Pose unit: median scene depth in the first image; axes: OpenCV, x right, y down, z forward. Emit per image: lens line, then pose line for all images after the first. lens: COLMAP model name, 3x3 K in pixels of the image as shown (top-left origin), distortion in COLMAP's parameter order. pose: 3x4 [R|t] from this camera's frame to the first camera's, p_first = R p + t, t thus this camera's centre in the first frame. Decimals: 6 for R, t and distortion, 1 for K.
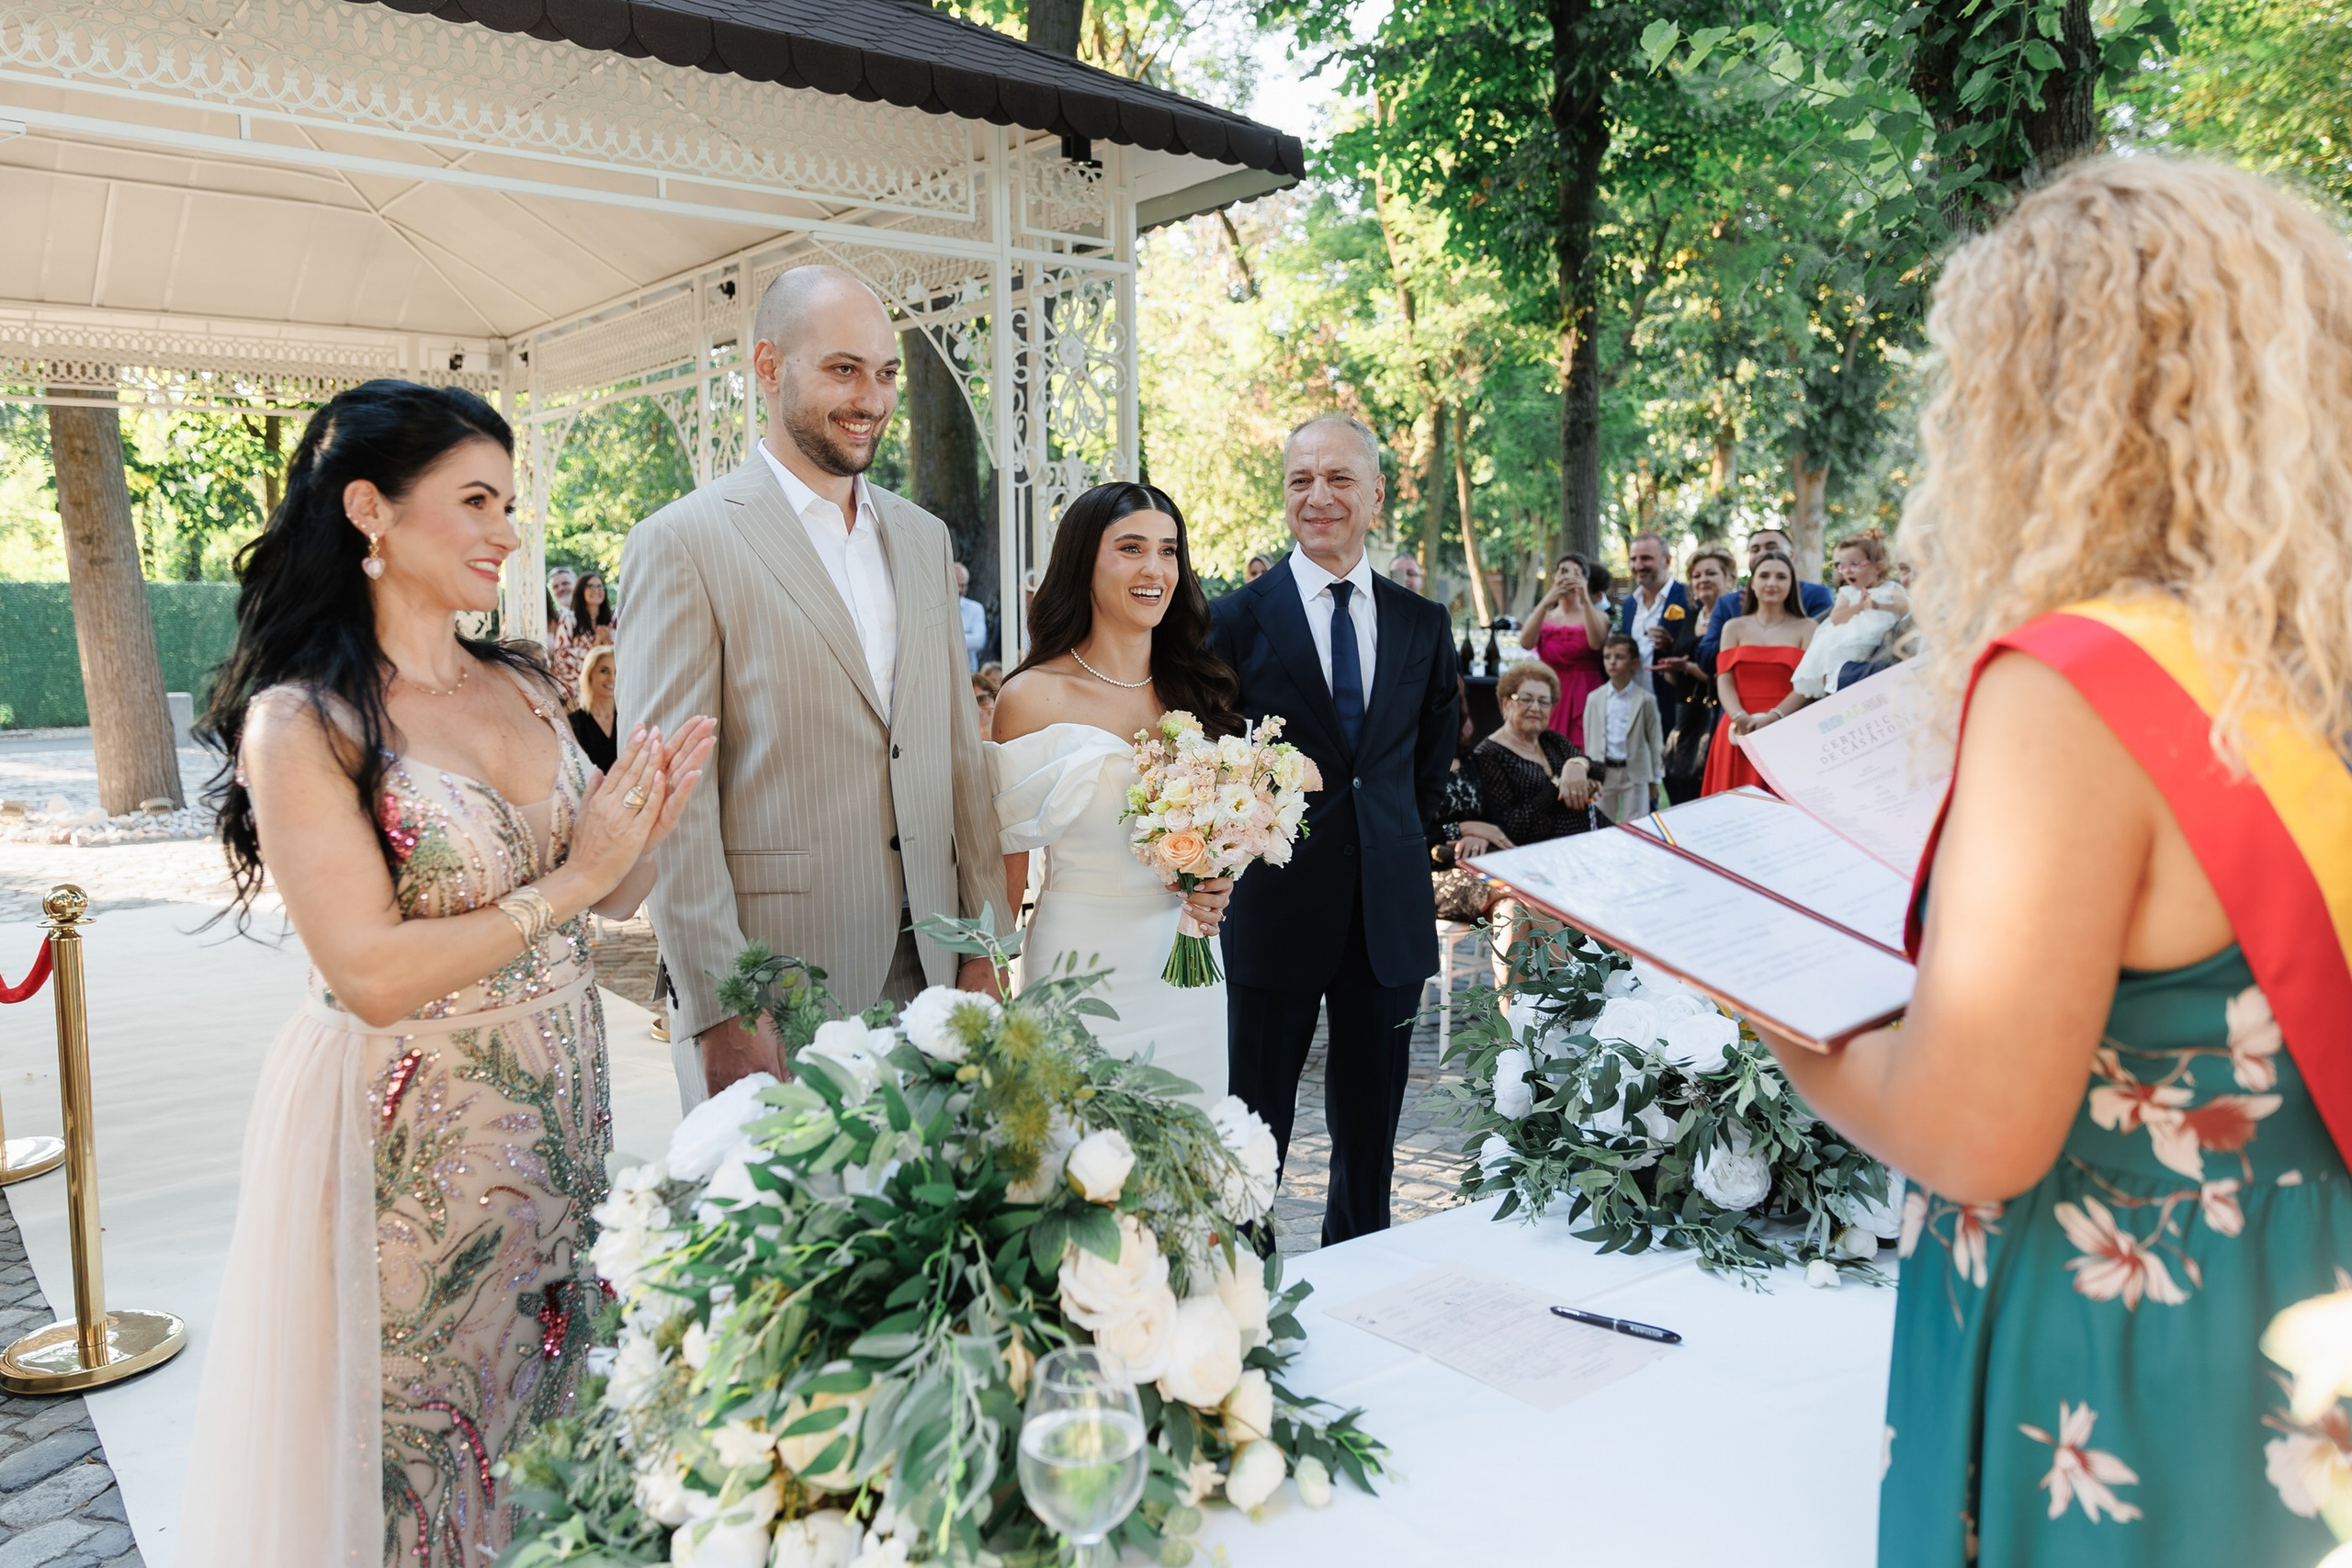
lens RADIAL K [[1601.9, 0, 1176.0], [0, 1601.9, 784.0], [0, 0, 1]] dist [0.029325, 0.001177]
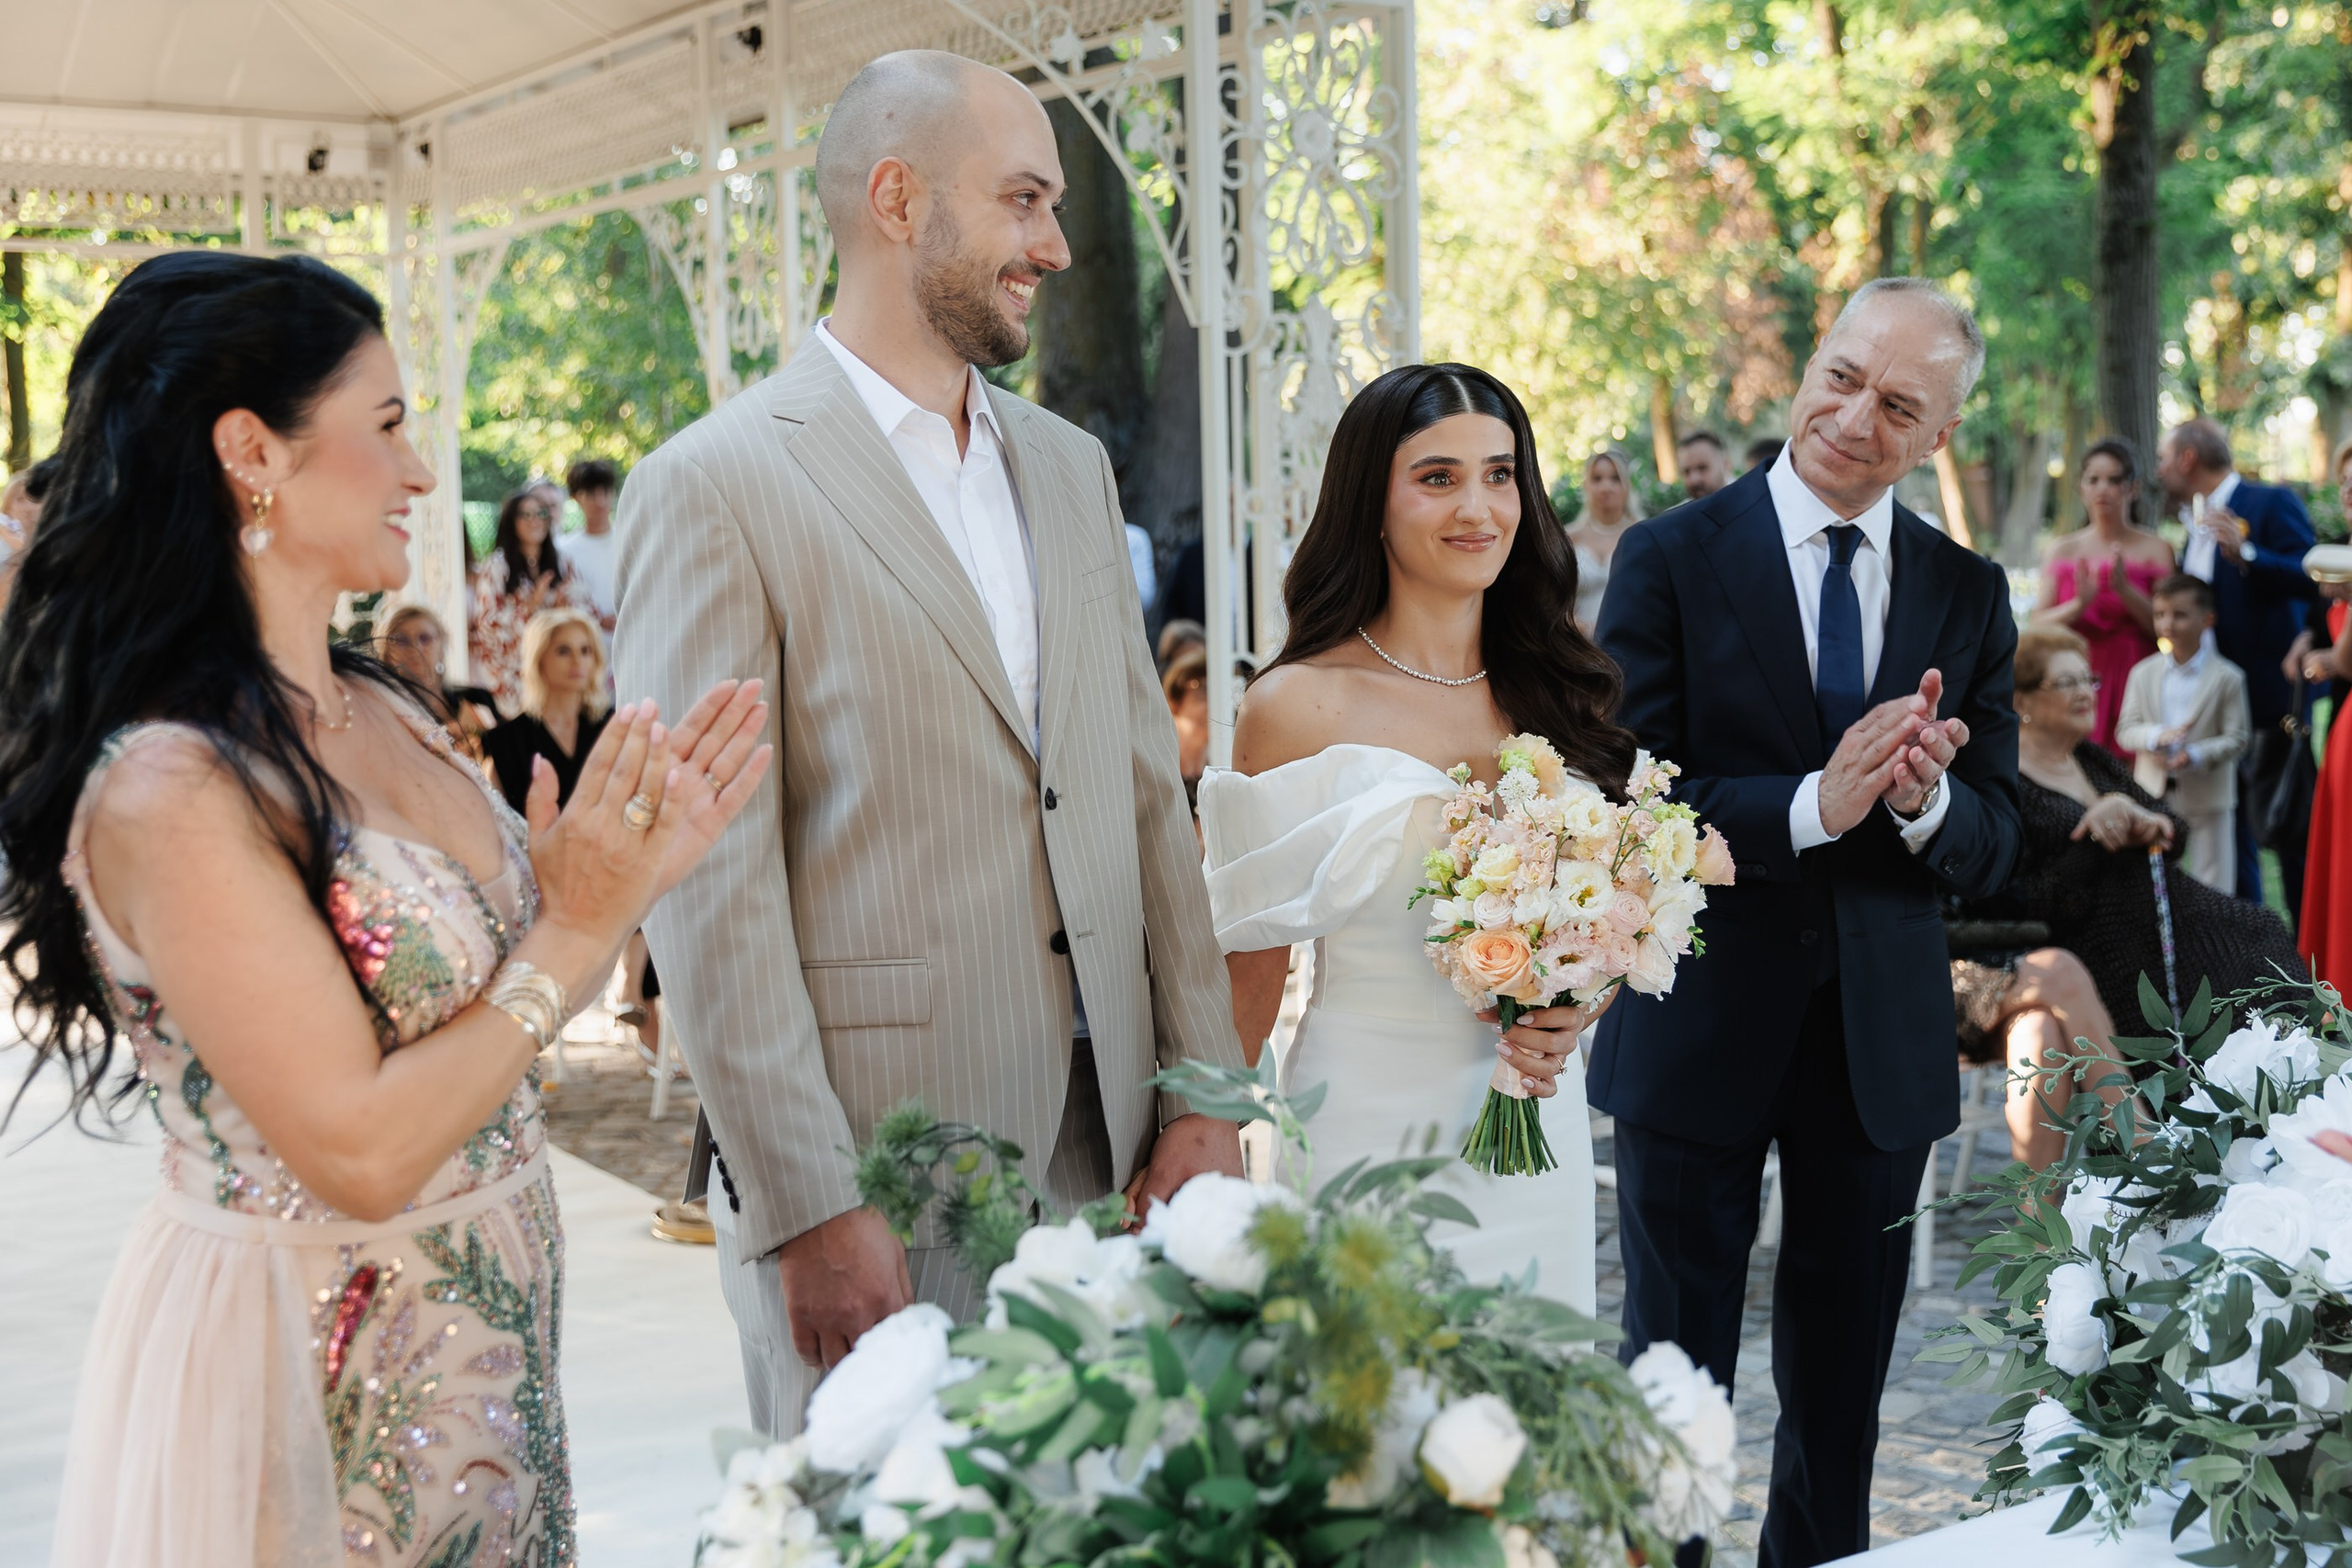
lens RADIAL K [[2791.8, 0, 1176.0], [0, 2791.8, 784.0], [0, 0, 1]] dist [0.012239, -0.000237]
pose [[0.999128, -0.007277, -0.041108, -0.092918], [0.007678, 0.999924, 0.009603, -0.035327], [0.041035, -0.009910, 0.999109, -0.106765]]
